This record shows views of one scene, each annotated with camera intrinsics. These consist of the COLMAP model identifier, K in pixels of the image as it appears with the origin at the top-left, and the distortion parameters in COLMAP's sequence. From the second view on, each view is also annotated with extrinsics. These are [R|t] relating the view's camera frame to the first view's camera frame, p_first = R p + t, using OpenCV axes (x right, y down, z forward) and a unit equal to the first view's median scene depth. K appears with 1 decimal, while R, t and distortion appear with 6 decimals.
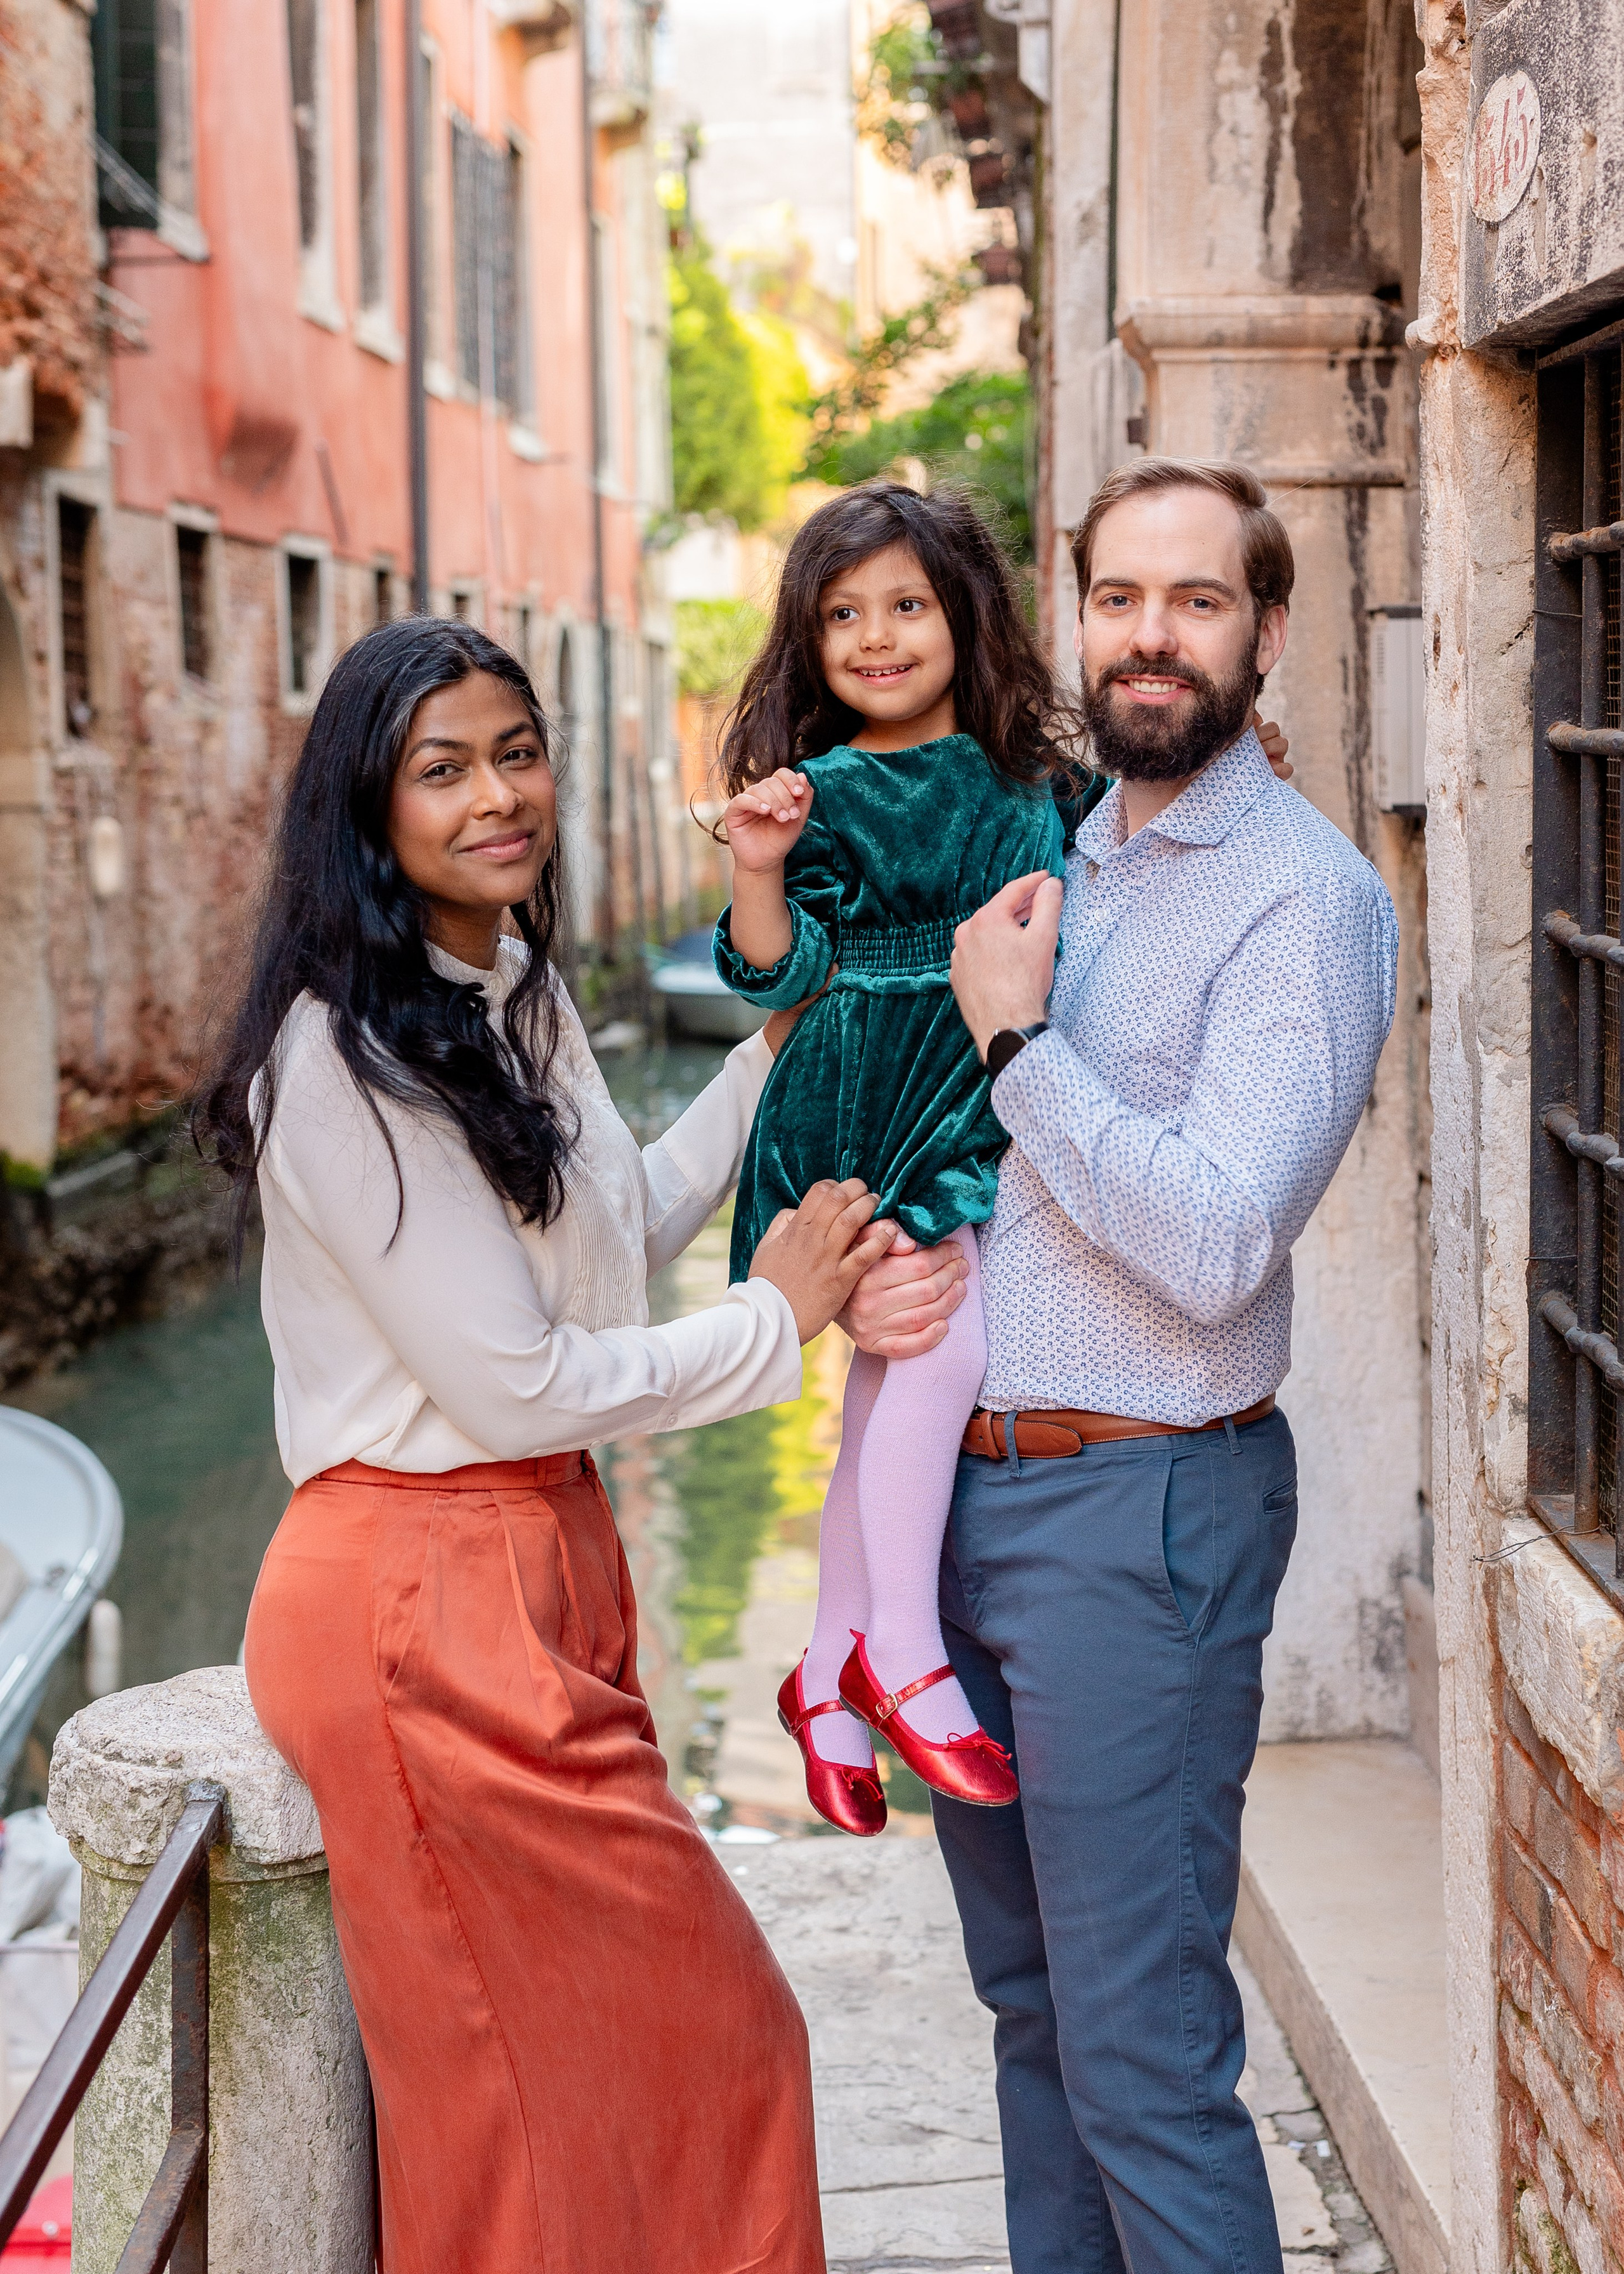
lens RADIAL K [[3747.9, 0, 845.0], [0, 3747.9, 721.7], [0, 0, 1]] dist [0.031997, -0.092502]
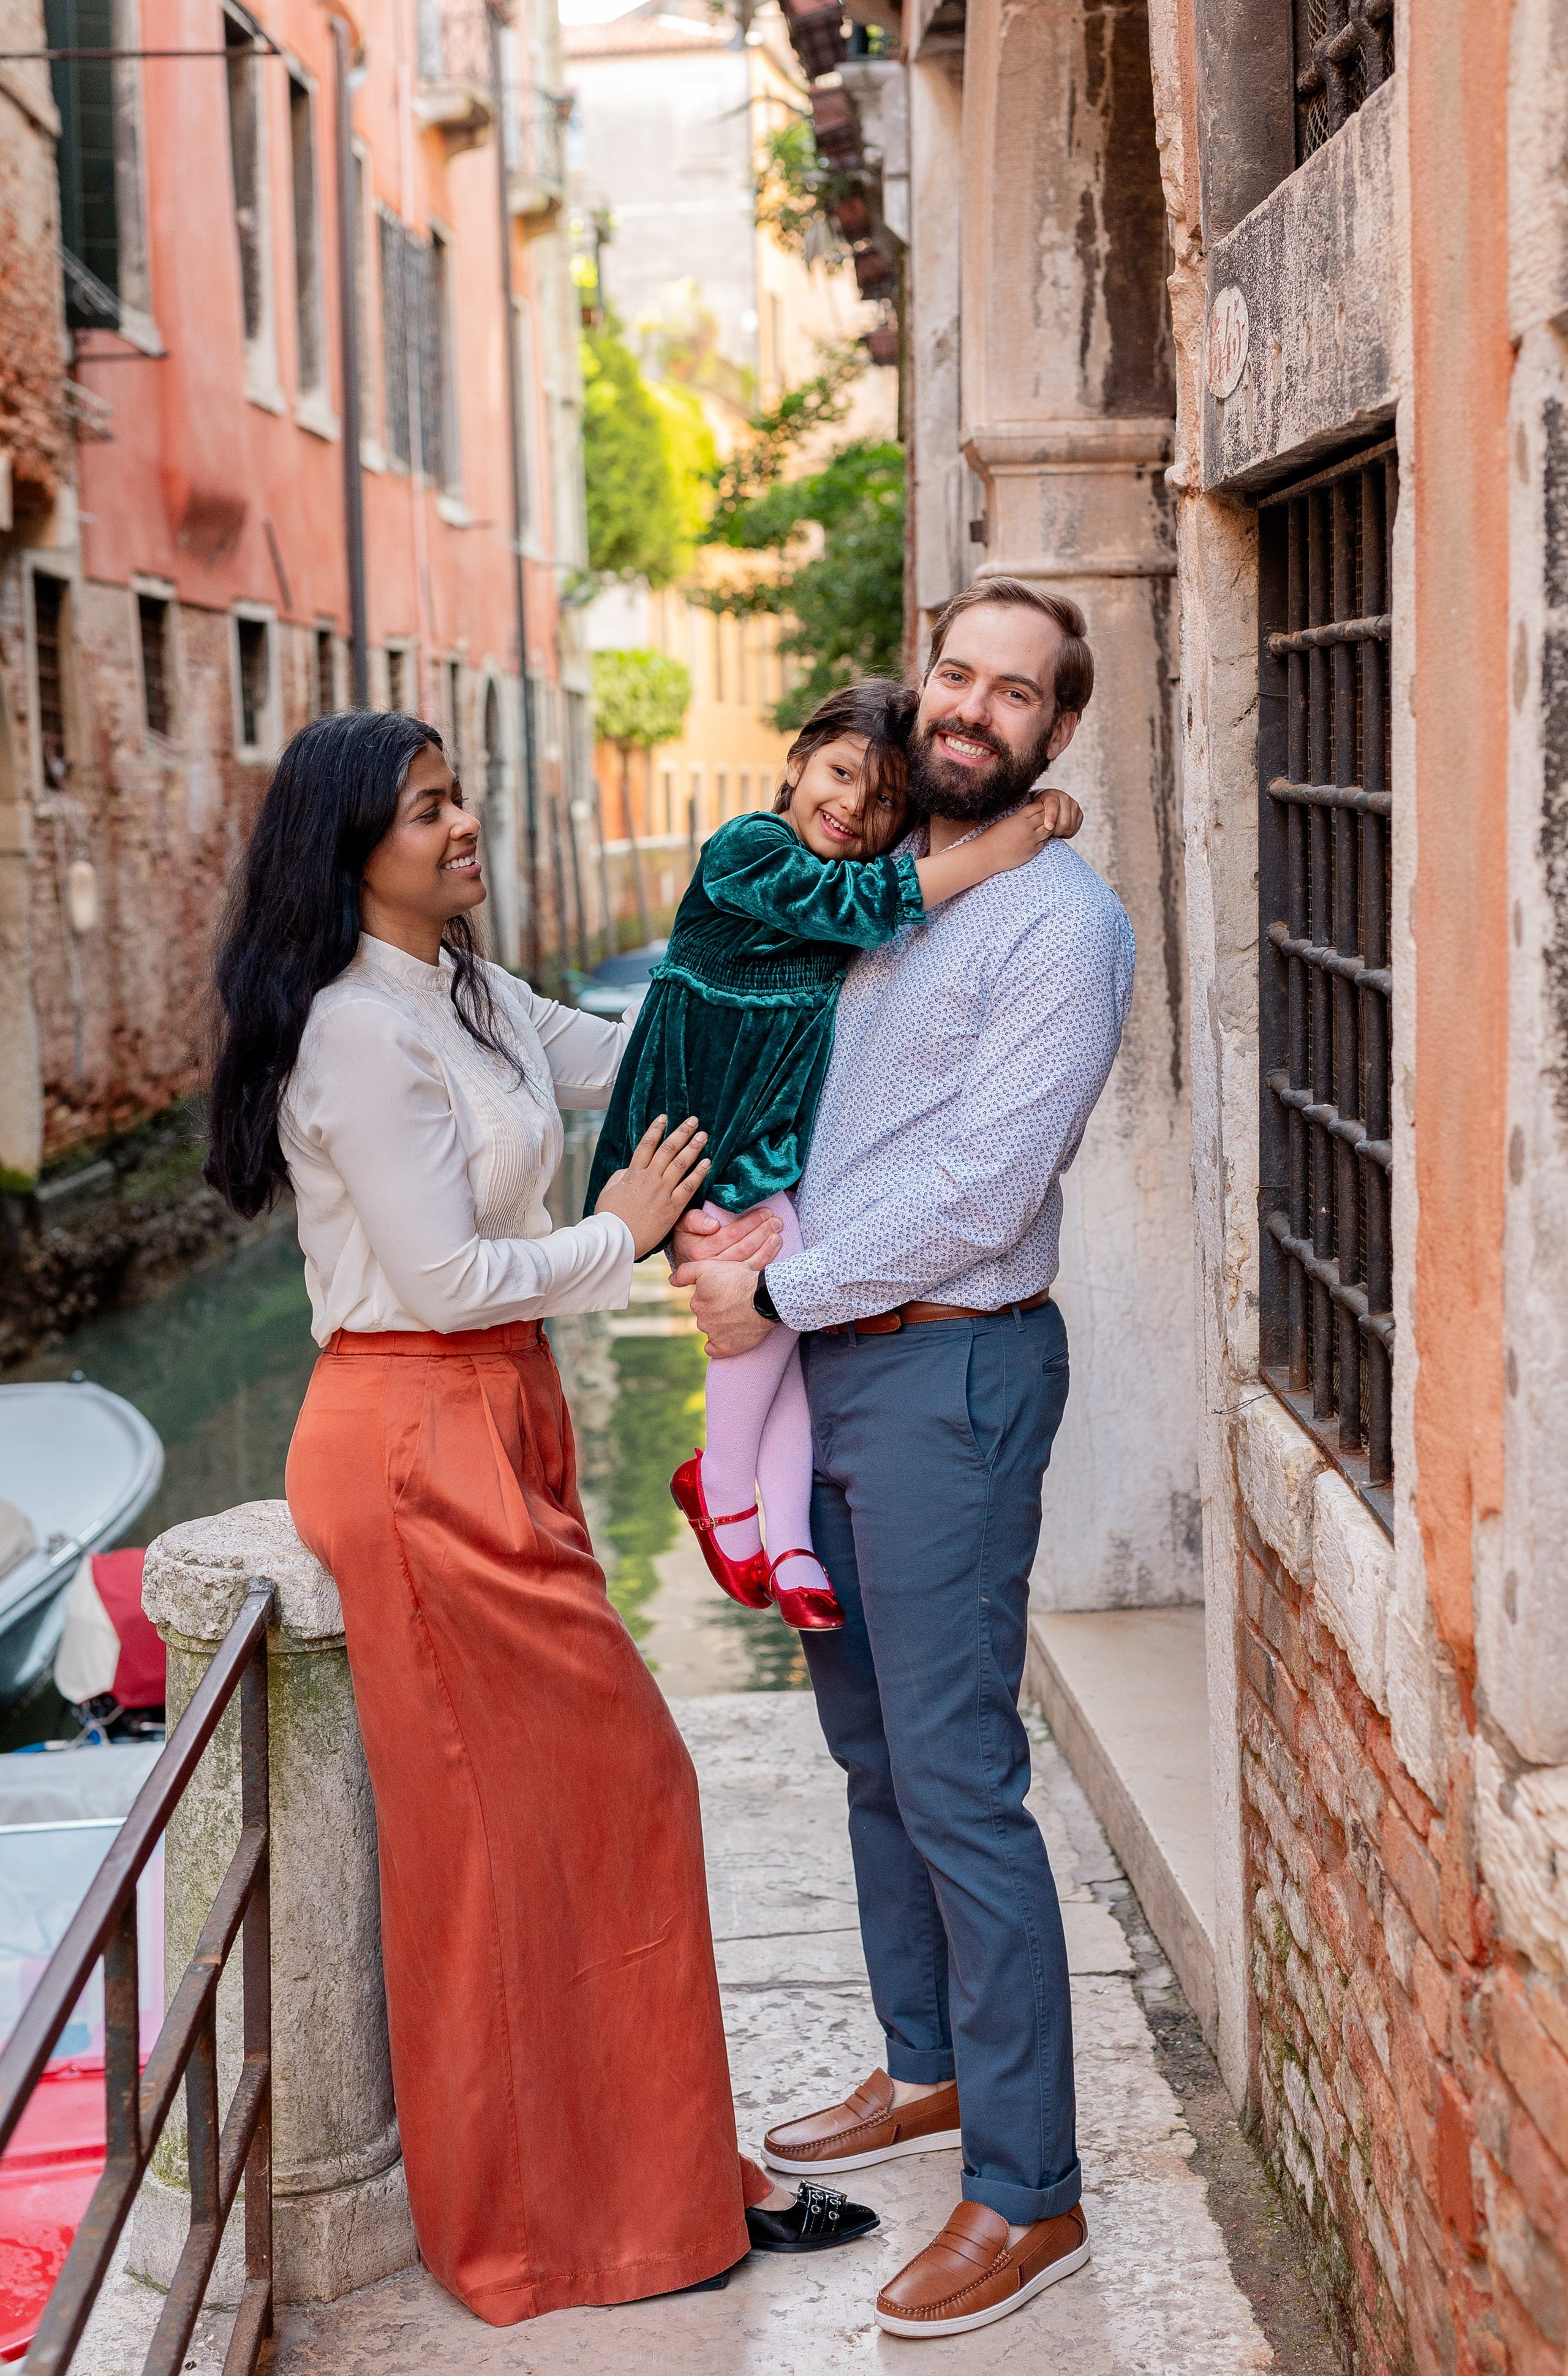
lens RADIAL K [[3530.2, 0, 753.7], [0, 3530.2, 843.4], [0, 0, 1]] dist [-0.003717, 0.010738]
pose [[0.999928, -0.012035, -0.000009, 0.004406], [0.012032, 0.999658, 0.023205, -0.004691], [-0.000270, -0.023204, 0.999731, -0.139130]]
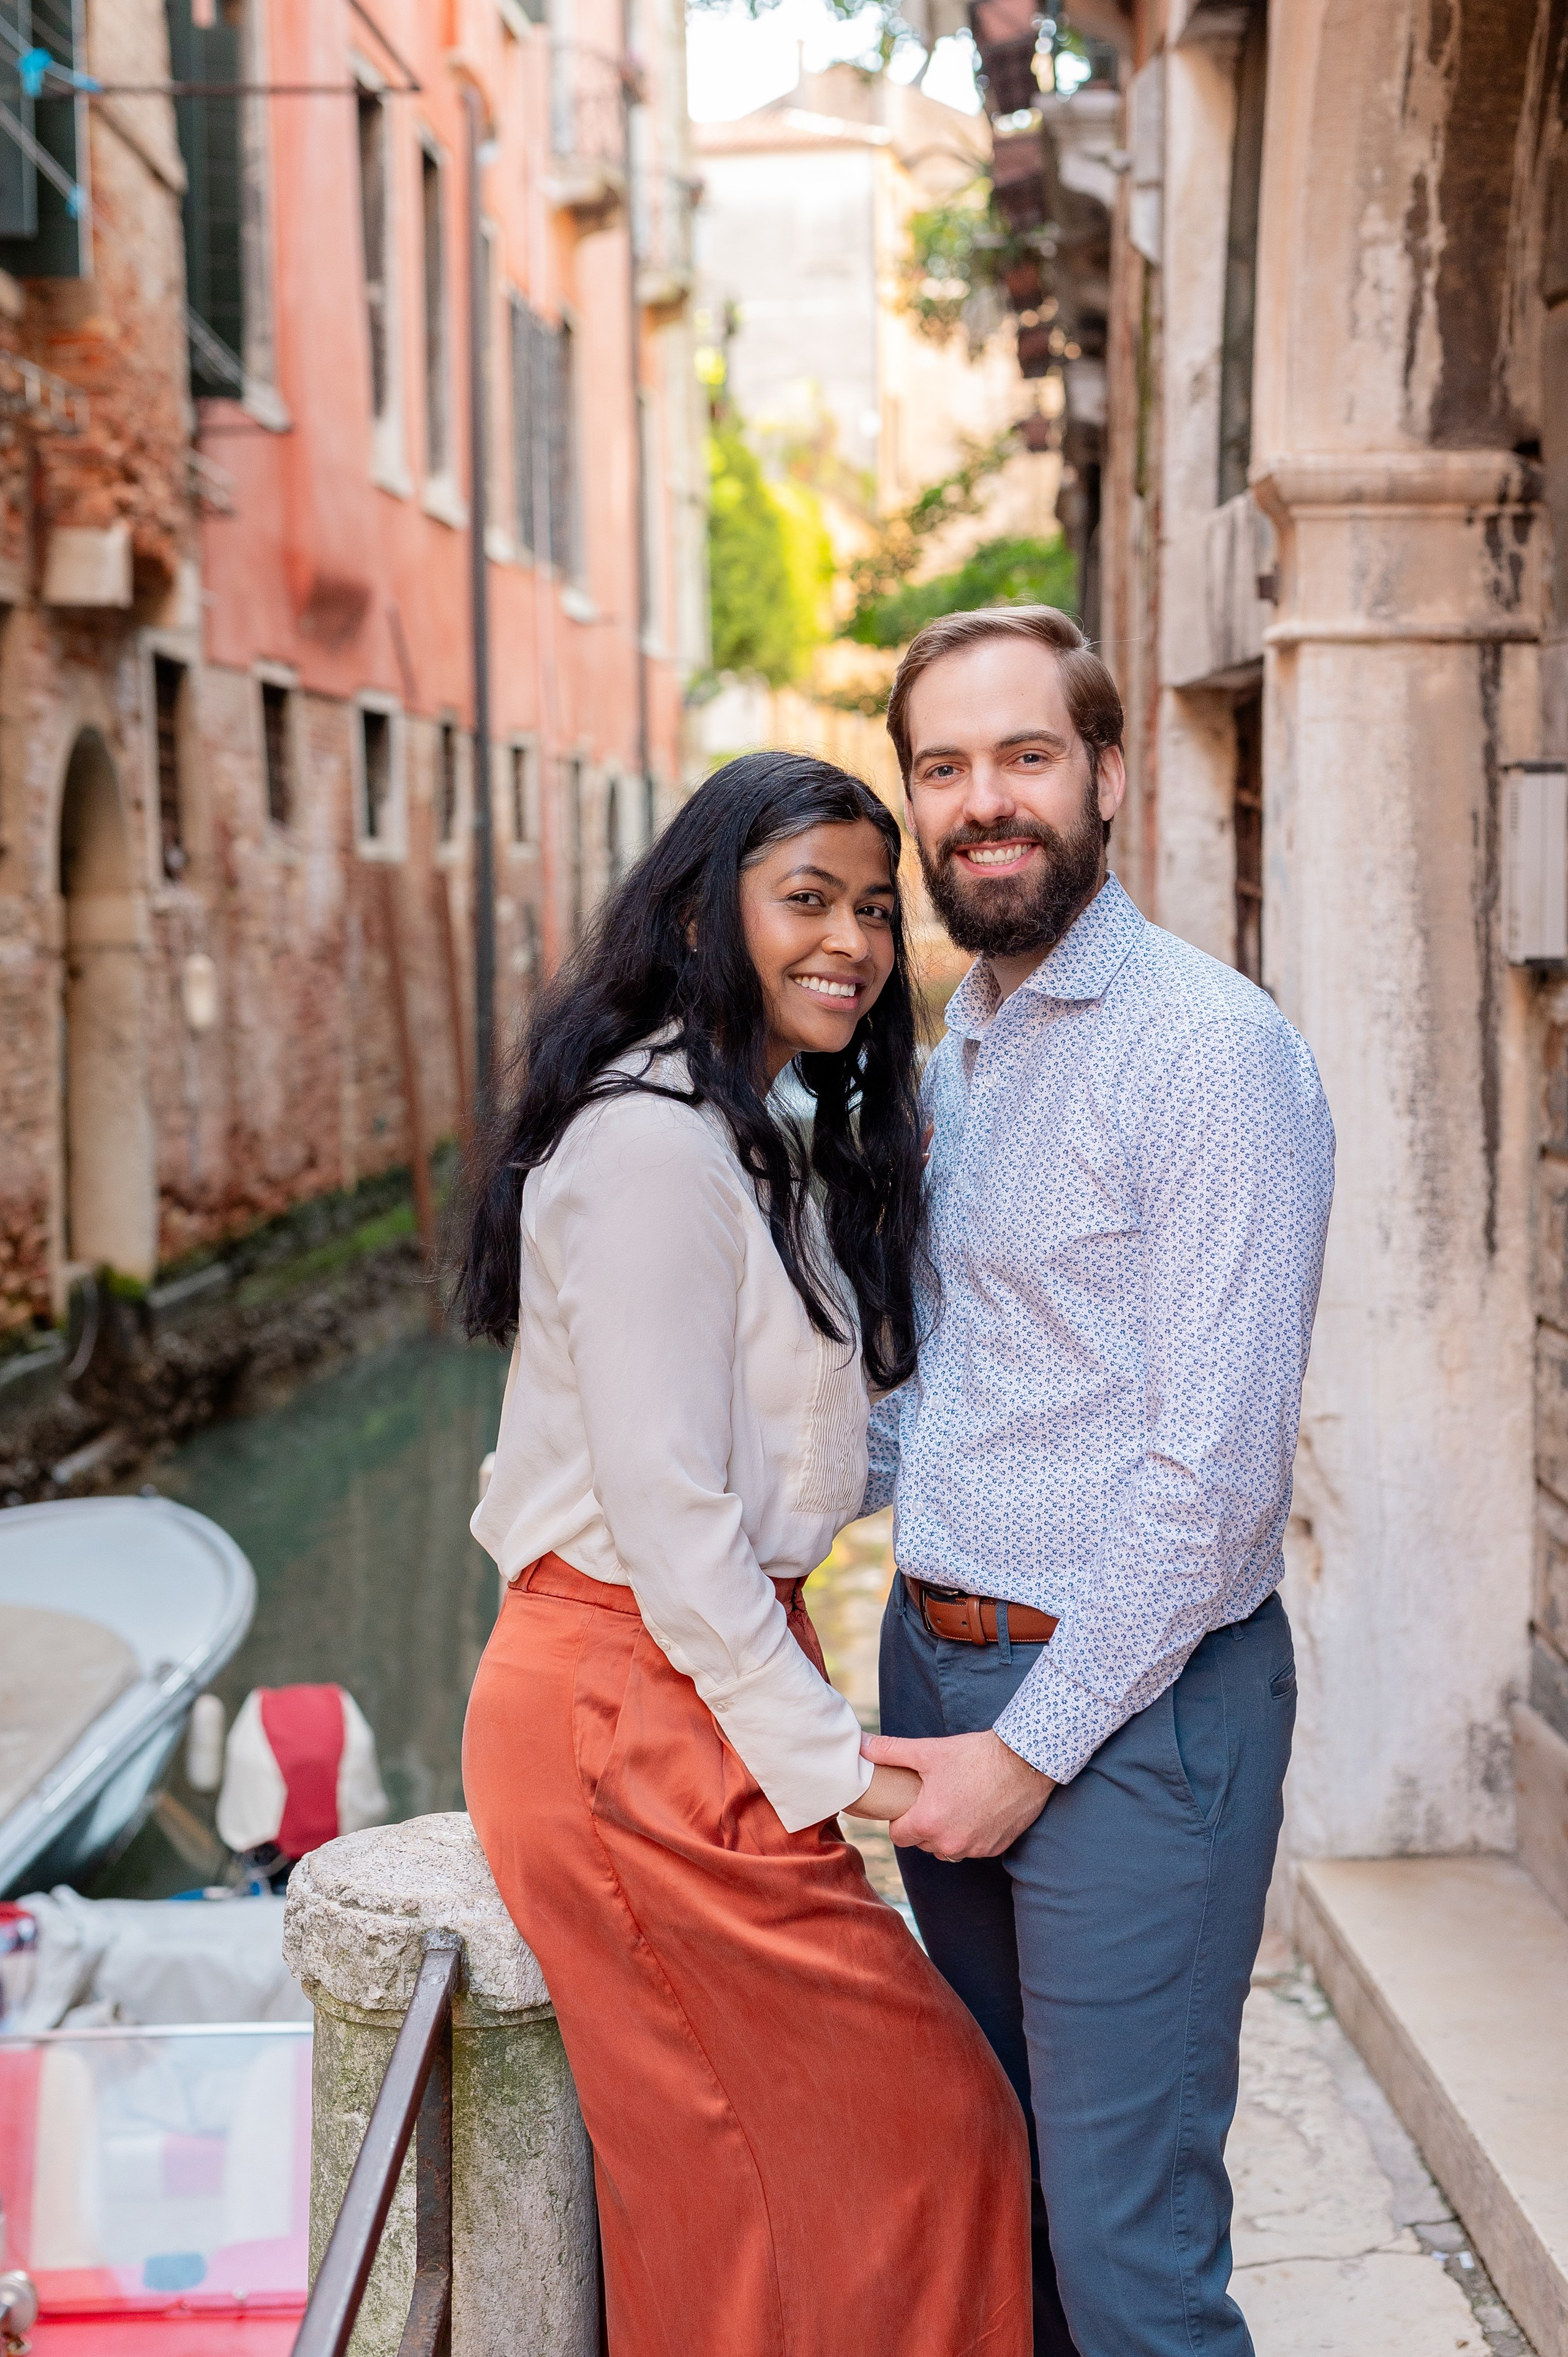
lens RADIAL K [[3474.4, 0, 757.1], [0, 3474.4, 1123.2], [0, 0, 1]] dist [-0.010595, 0.073225]
pose [[0.999577, 0.007141, -0.028209, -0.034073], [-0.005051, 0.997285, 0.073459, -0.001242], [0.028657, -0.073285, 0.996899, 0.050566]]
